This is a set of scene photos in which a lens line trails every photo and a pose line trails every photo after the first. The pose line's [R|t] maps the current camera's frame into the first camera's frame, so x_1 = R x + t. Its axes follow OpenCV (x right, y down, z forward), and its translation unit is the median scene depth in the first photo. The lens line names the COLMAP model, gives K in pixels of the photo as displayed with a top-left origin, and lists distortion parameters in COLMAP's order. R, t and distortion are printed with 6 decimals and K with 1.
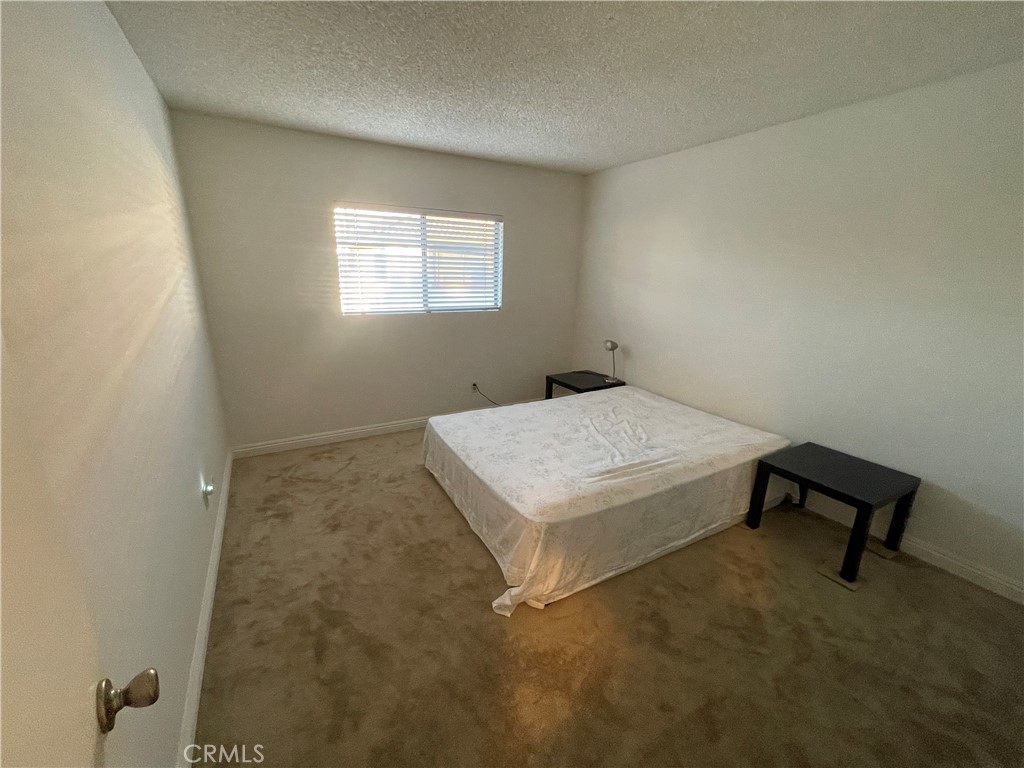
lens RADIAL K [[416.7, 0, 510.0], [0, 416.7, 383.5], [0, 0, 1]] dist [0.003012, -0.000679]
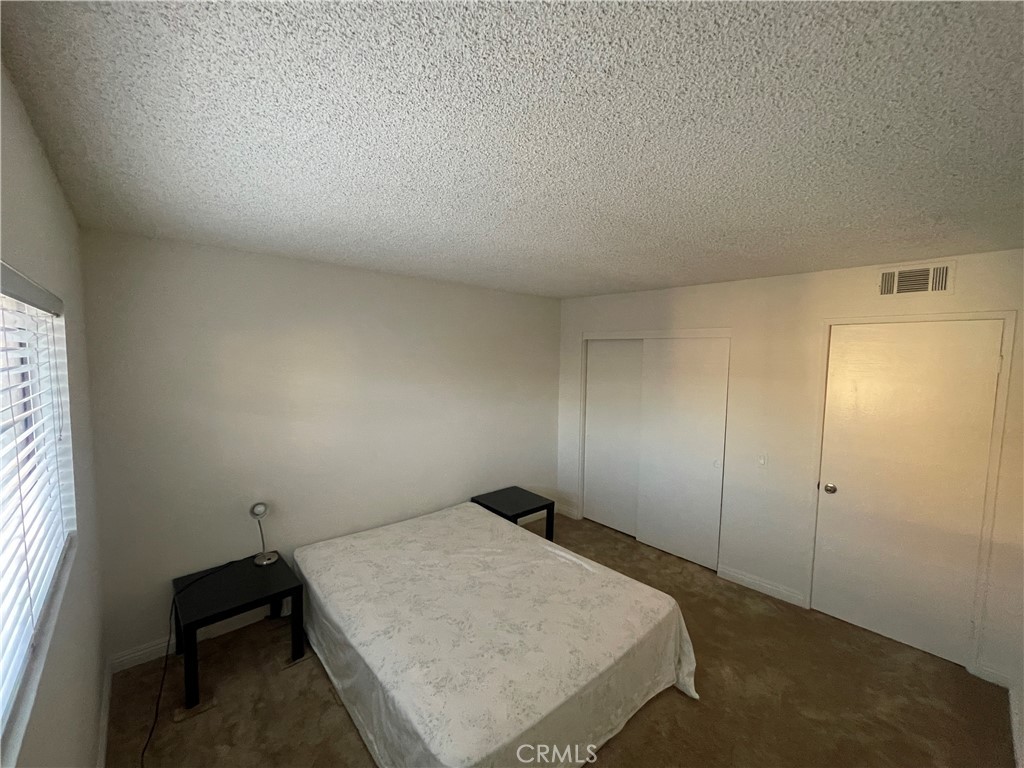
lens RADIAL K [[416.7, 0, 509.9], [0, 416.7, 383.9], [0, 0, 1]] dist [0.003012, -0.000679]
pose [[-0.203932, -0.094742, 0.974390, -0.637066], [0.240368, 0.959994, 0.143649, -0.388031], [-0.949018, 0.263507, -0.173001, 0.950361]]
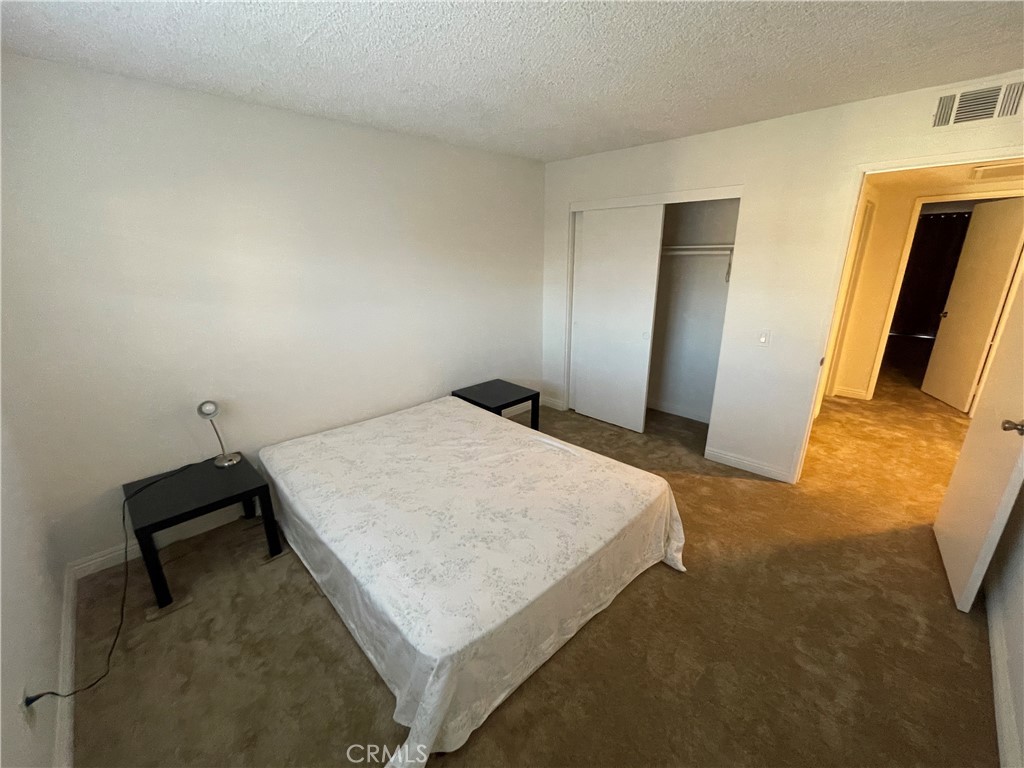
lens RADIAL K [[416.7, 0, 510.3], [0, 416.7, 380.3], [0, 0, 1]] dist [0.003012, -0.000679]
pose [[-0.246039, -0.299294, 0.921893, -0.536724], [0.261288, 0.895439, 0.360440, -0.312274], [-0.933377, 0.329562, -0.142111, 0.934735]]
